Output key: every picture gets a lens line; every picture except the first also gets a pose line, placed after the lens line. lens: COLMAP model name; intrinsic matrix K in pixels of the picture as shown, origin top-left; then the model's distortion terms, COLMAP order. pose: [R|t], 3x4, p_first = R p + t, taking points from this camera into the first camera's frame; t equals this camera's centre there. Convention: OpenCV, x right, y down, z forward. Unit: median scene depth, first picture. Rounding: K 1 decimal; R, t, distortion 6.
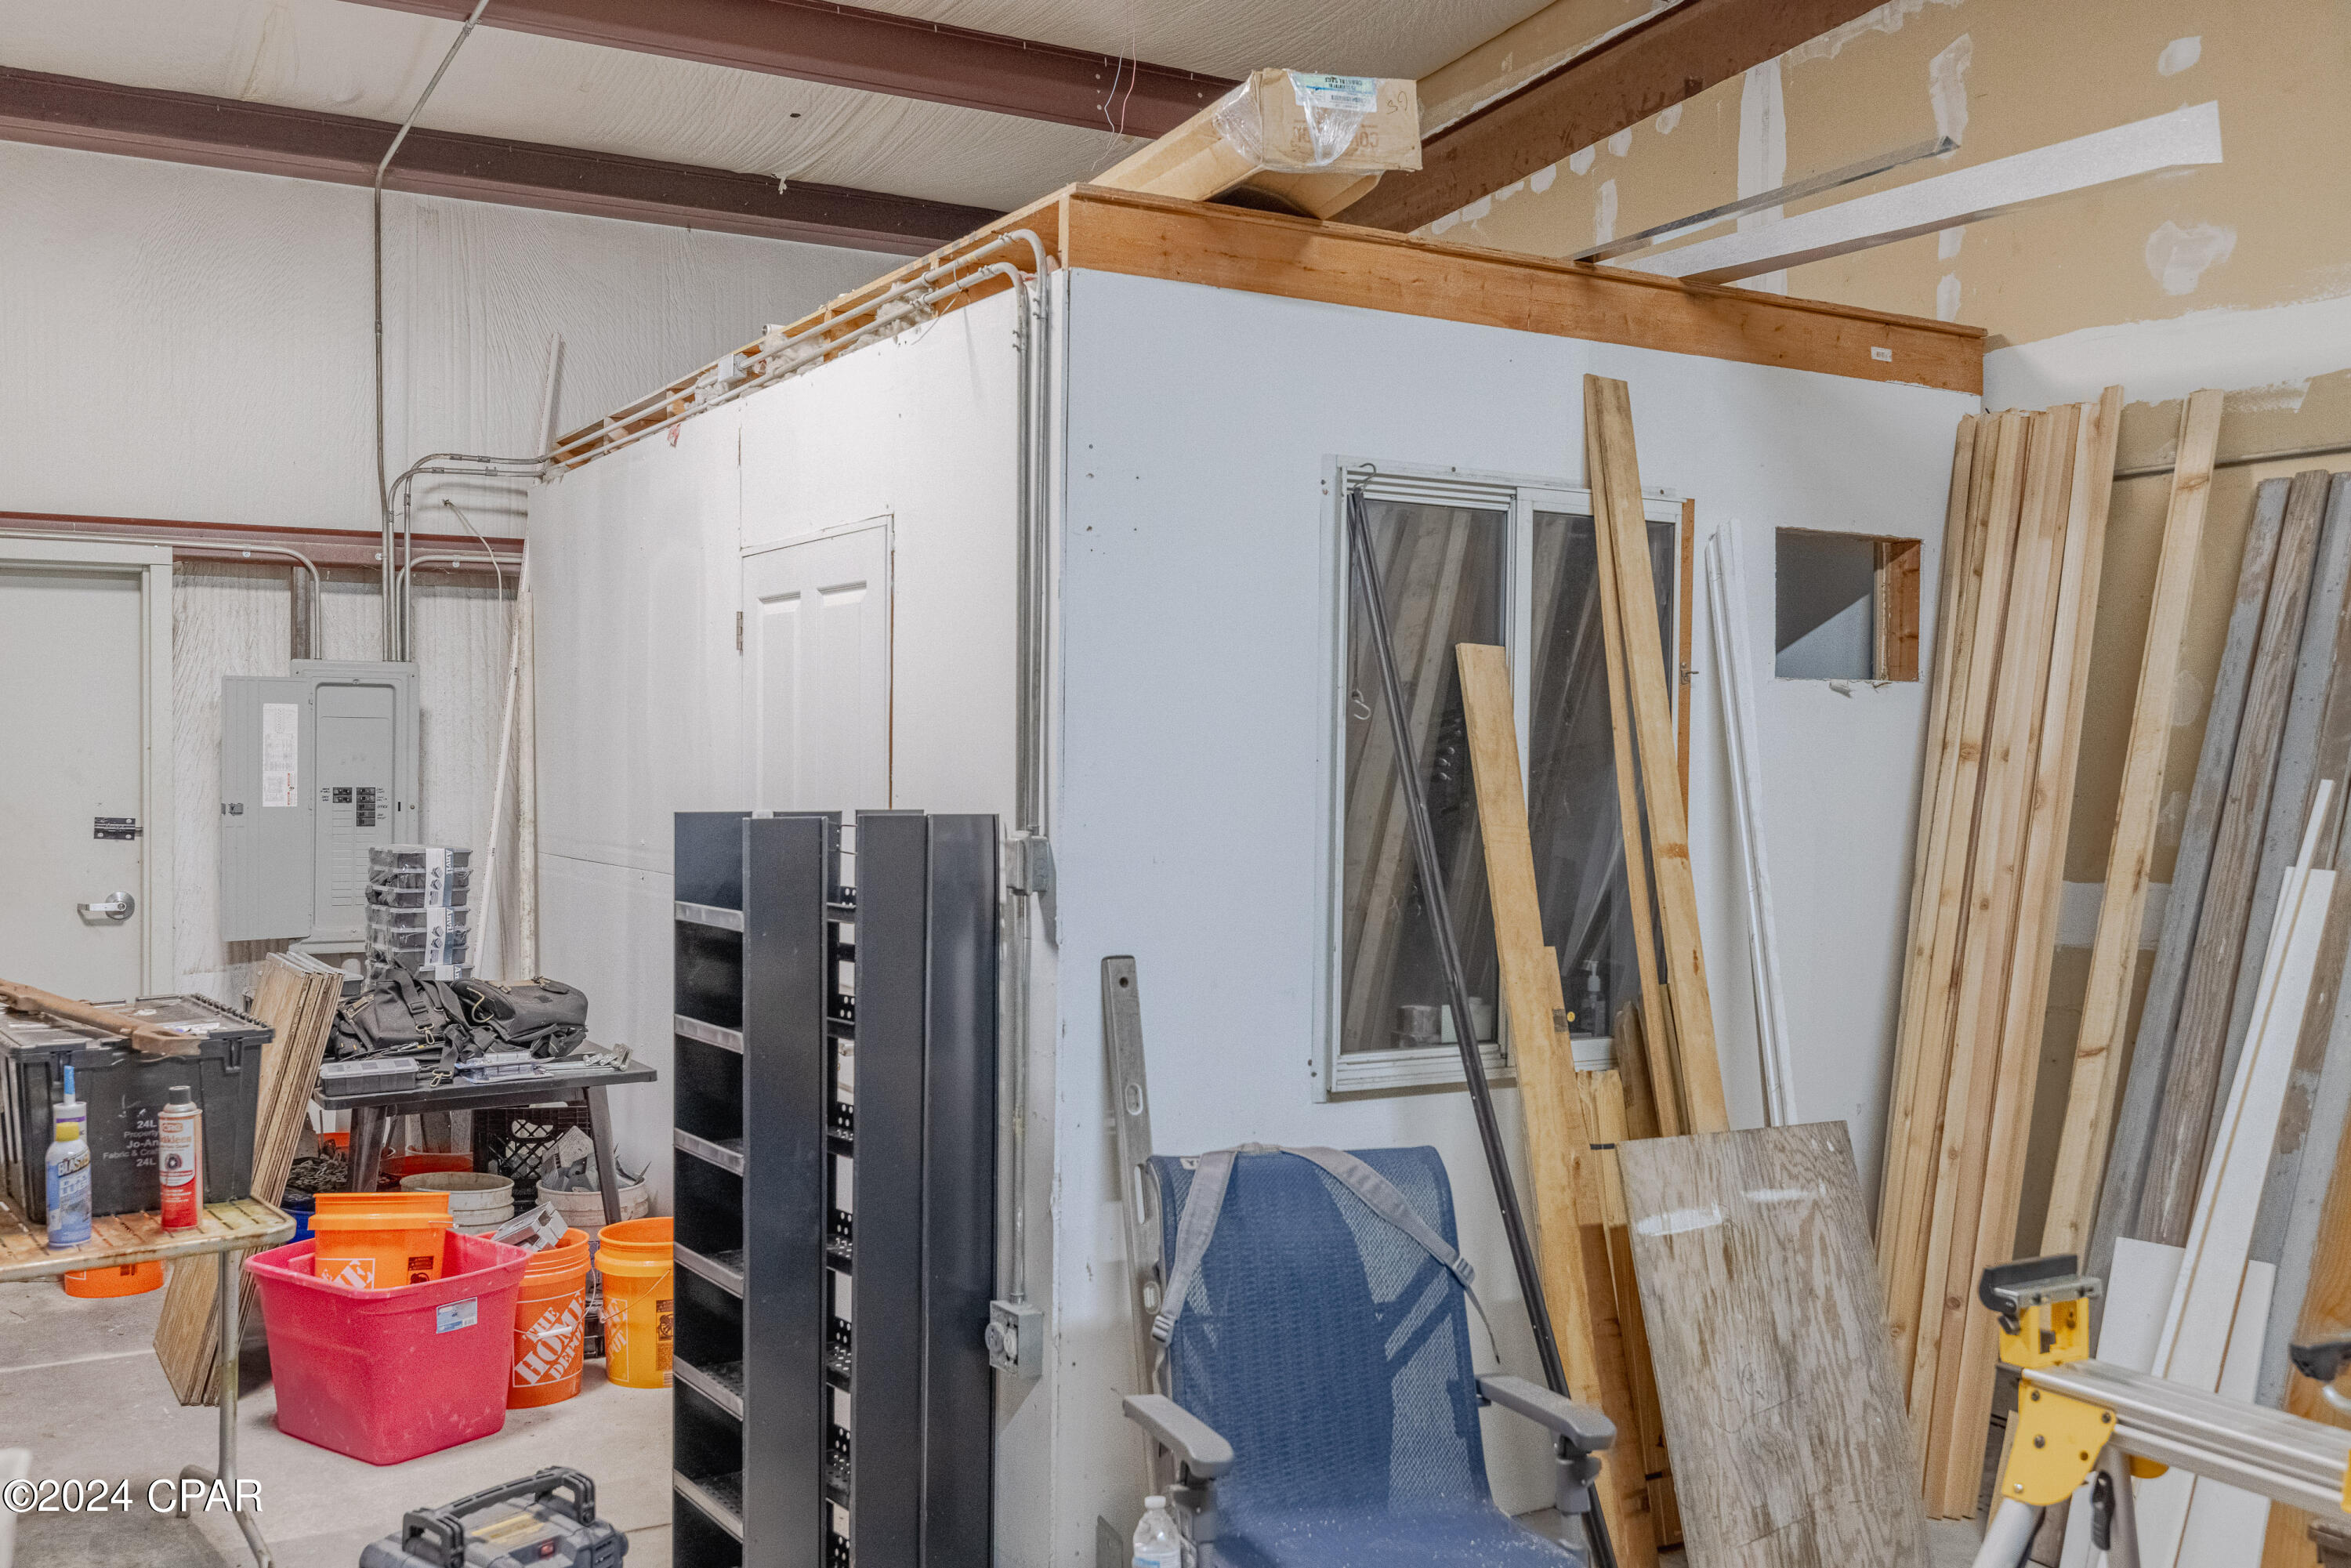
lens RADIAL K [[2122.9, 0, 1175.5], [0, 2122.9, 784.0], [0, 0, 1]] dist [0.003909, 0.005137]
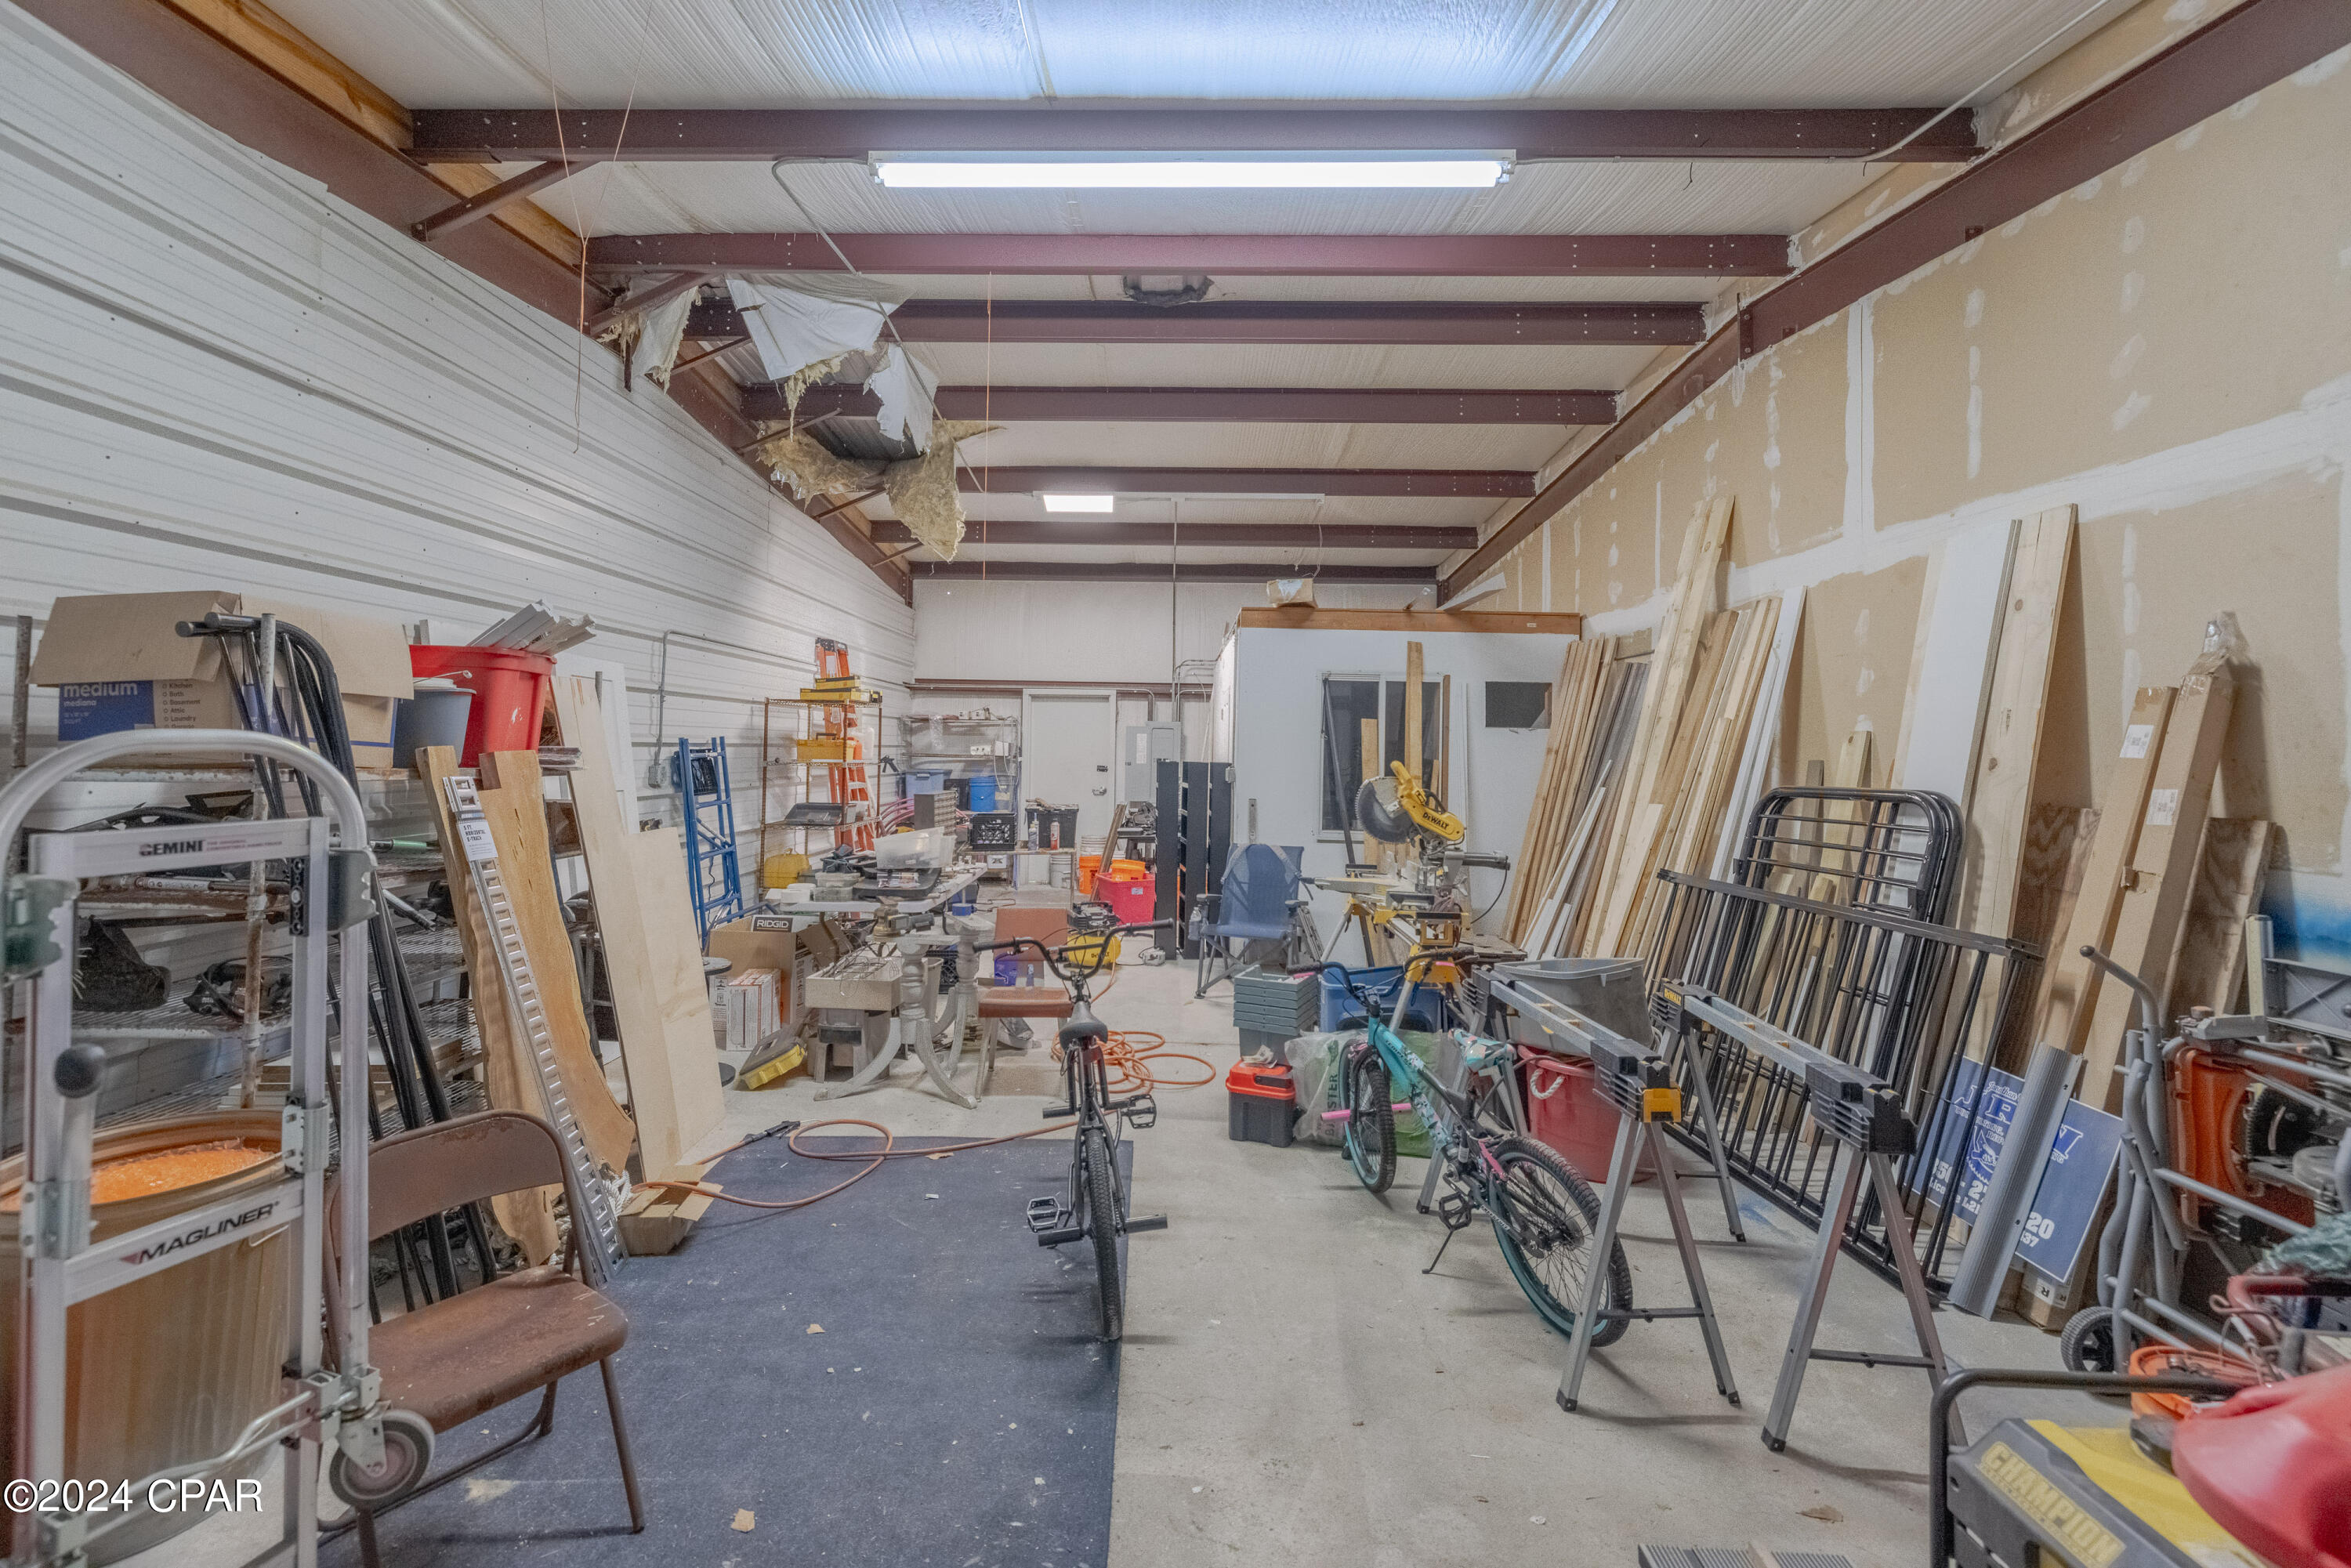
lens RADIAL K [[975.1, 0, 1157.9], [0, 975.1, 775.1], [0, 0, 1]] dist [-0.001720, -0.000292]
pose [[0.861754, 0.024008, -0.506759, 0.595173], [-0.020304, 0.999711, 0.012834, 0.012576], [0.506921, -0.000771, 0.861992, -0.528319]]
